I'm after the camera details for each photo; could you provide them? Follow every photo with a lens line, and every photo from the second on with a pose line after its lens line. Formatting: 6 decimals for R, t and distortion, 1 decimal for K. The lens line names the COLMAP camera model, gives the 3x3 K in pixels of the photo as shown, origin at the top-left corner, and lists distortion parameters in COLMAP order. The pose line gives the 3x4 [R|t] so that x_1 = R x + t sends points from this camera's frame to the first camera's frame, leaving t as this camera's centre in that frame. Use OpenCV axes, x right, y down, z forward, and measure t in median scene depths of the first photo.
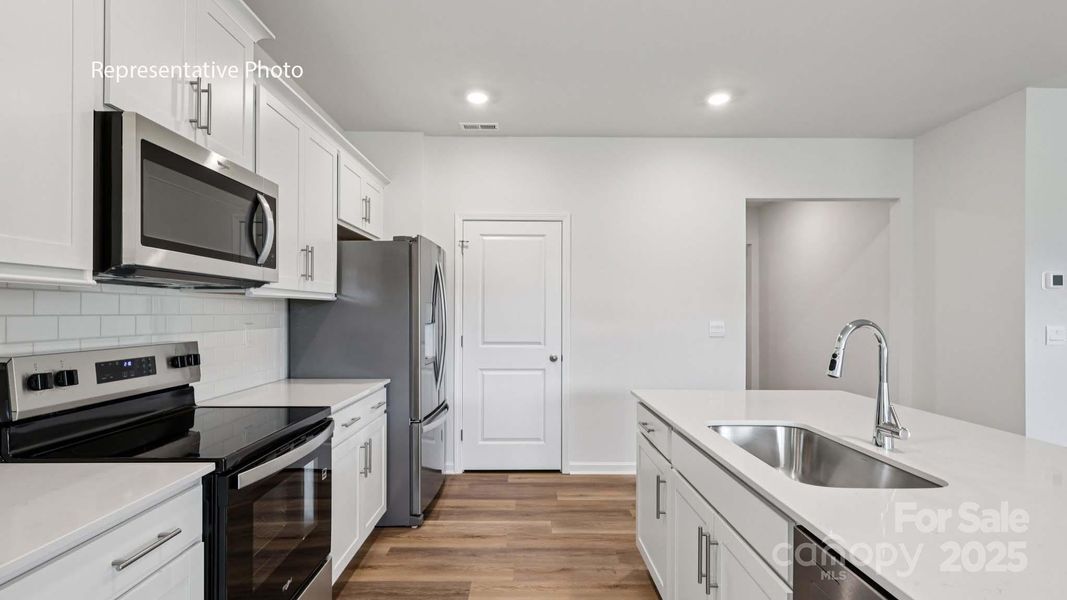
lens RADIAL K [[498.9, 0, 532.1], [0, 498.9, 311.1], [0, 0, 1]] dist [-0.000818, 0.000868]
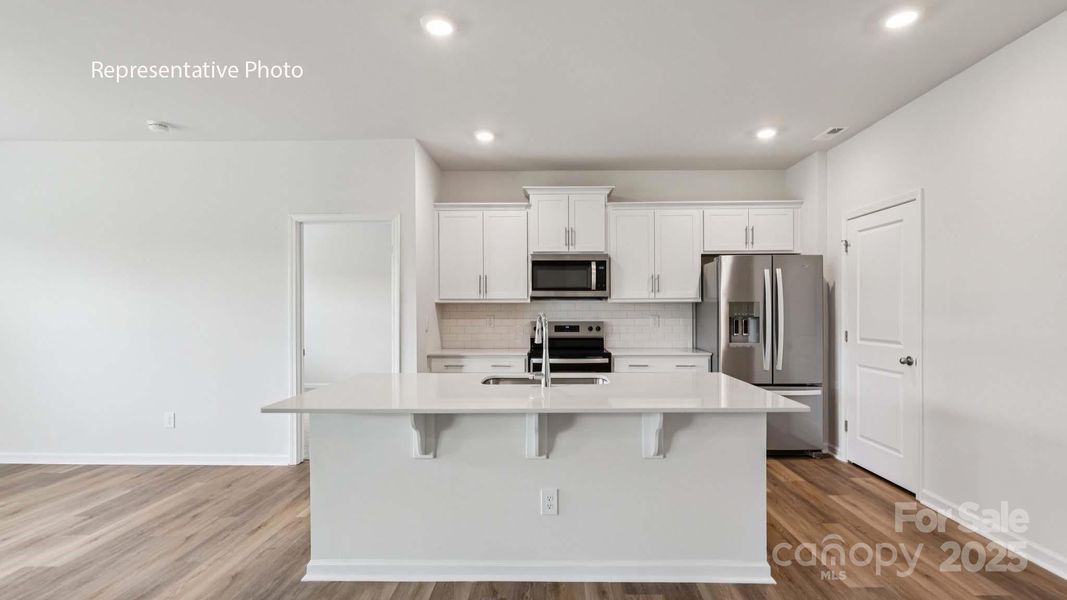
lens RADIAL K [[498.9, 0, 548.6], [0, 498.9, 313.2], [0, 0, 1]] dist [-0.000818, 0.000868]
pose [[-0.018278, -0.000212, -0.999833, 1.222788], [0.004865, 0.999988, -0.000301, 0.012891], [0.999821, -0.004870, -0.018277, 0.526687]]
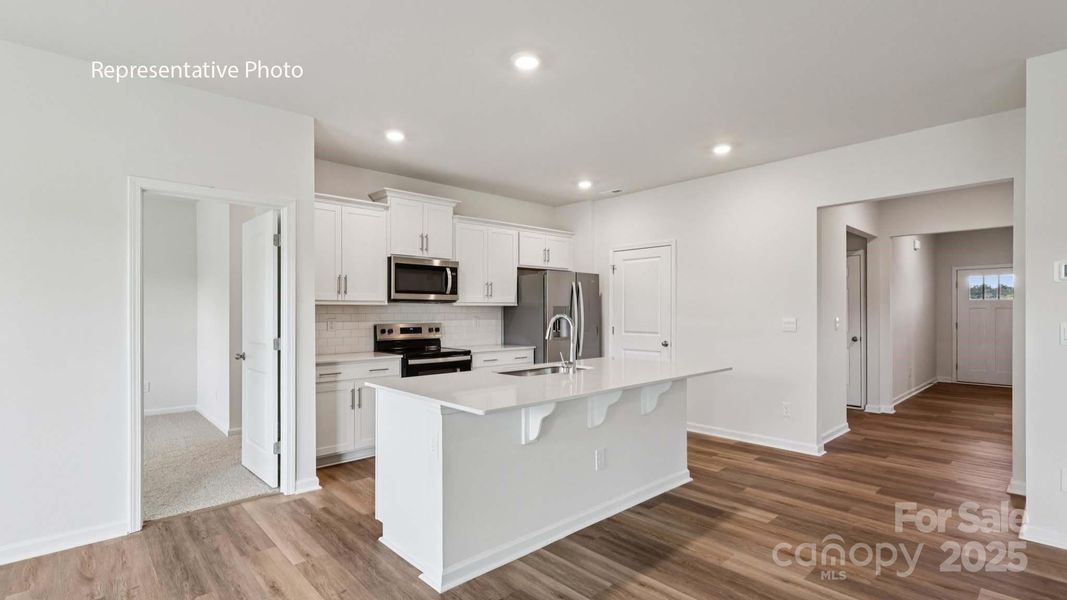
lens RADIAL K [[498.9, 0, 534.6], [0, 498.9, 309.7], [0, 0, 1]] dist [-0.000818, 0.000868]
pose [[0.676101, -0.008998, -0.736754, 1.106735], [0.007068, 0.999959, -0.005726, 0.005583], [0.736775, -0.001337, 0.676137, -0.293170]]
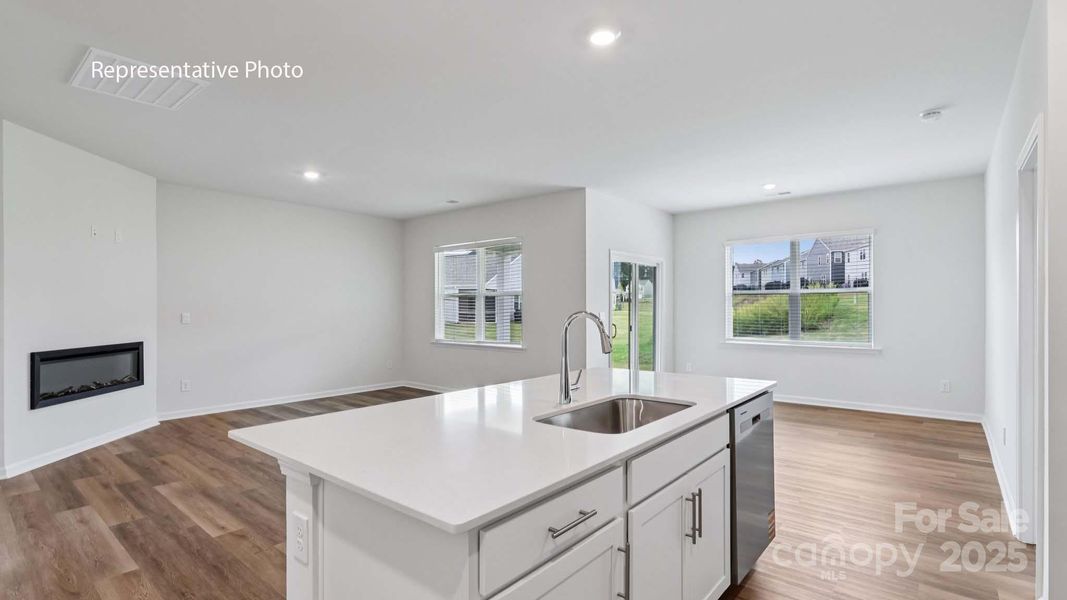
lens RADIAL K [[498.9, 0, 530.8], [0, 498.9, 305.5], [0, 0, 1]] dist [-0.000818, 0.000868]
pose [[-0.755982, -0.001252, 0.654591, -0.073748], [-0.003950, 0.999989, -0.002649, 0.005328], [-0.654580, -0.004588, -0.755979, 1.068269]]
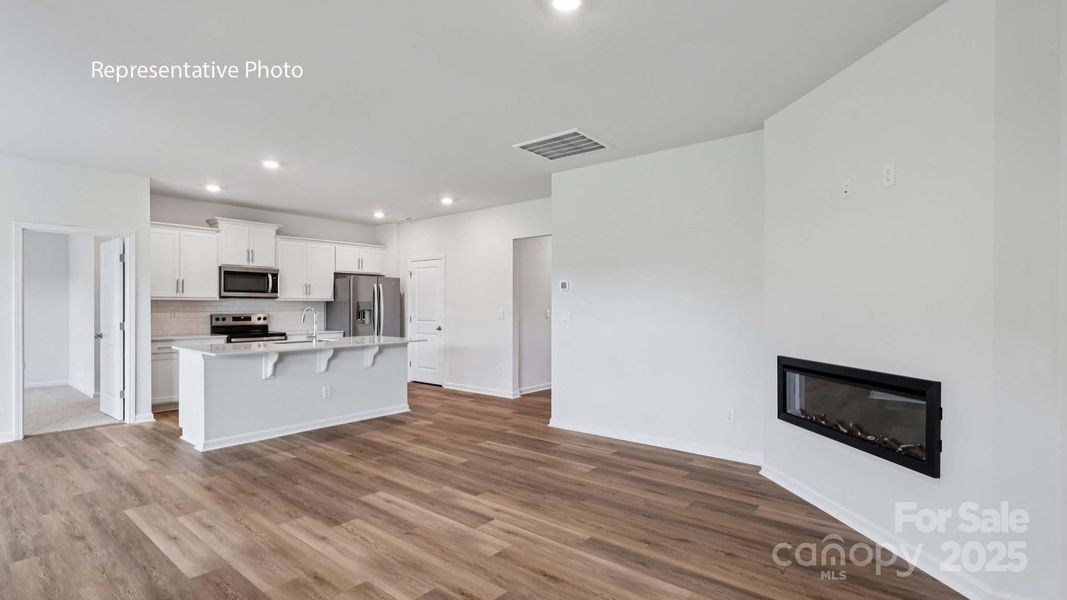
lens RADIAL K [[498.9, 0, 533.6], [0, 498.9, 307.3], [0, 0, 1]] dist [-0.000818, 0.000868]
pose [[0.772935, -0.001344, -0.634484, 2.125182], [0.003769, 0.999990, 0.002473, 0.009082], [0.634475, -0.004303, 0.772932, -0.395209]]
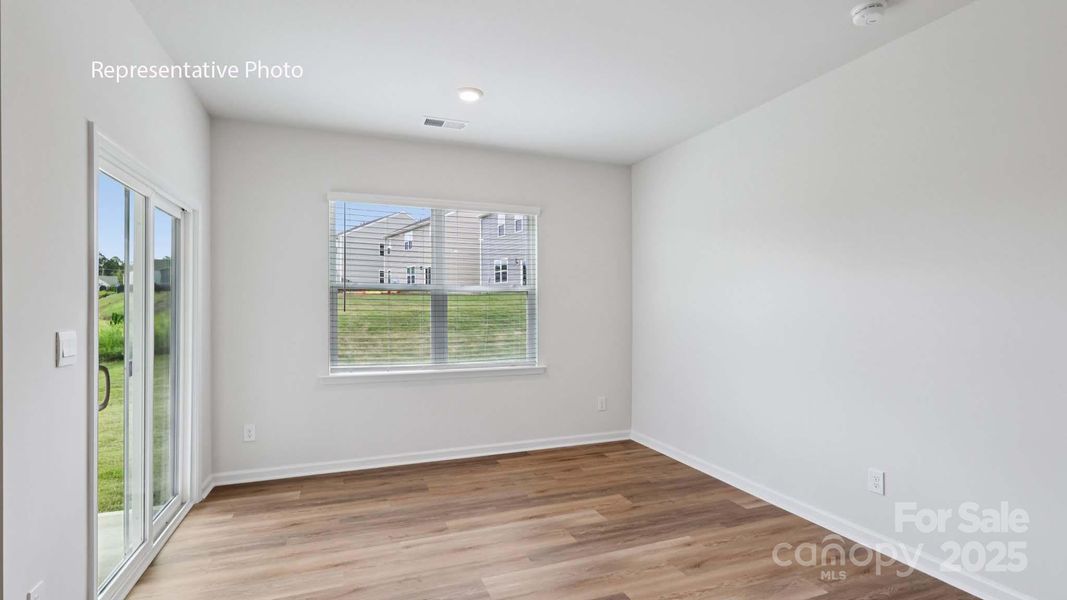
lens RADIAL K [[498.9, 0, 526.6], [0, 498.9, 308.9], [0, 0, 1]] dist [-0.000818, 0.000868]
pose [[-0.940058, -0.004921, -0.340979, 0.738759], [-0.003013, 0.999977, -0.006124, 0.002949], [0.341001, -0.004729, -0.940051, 0.062880]]
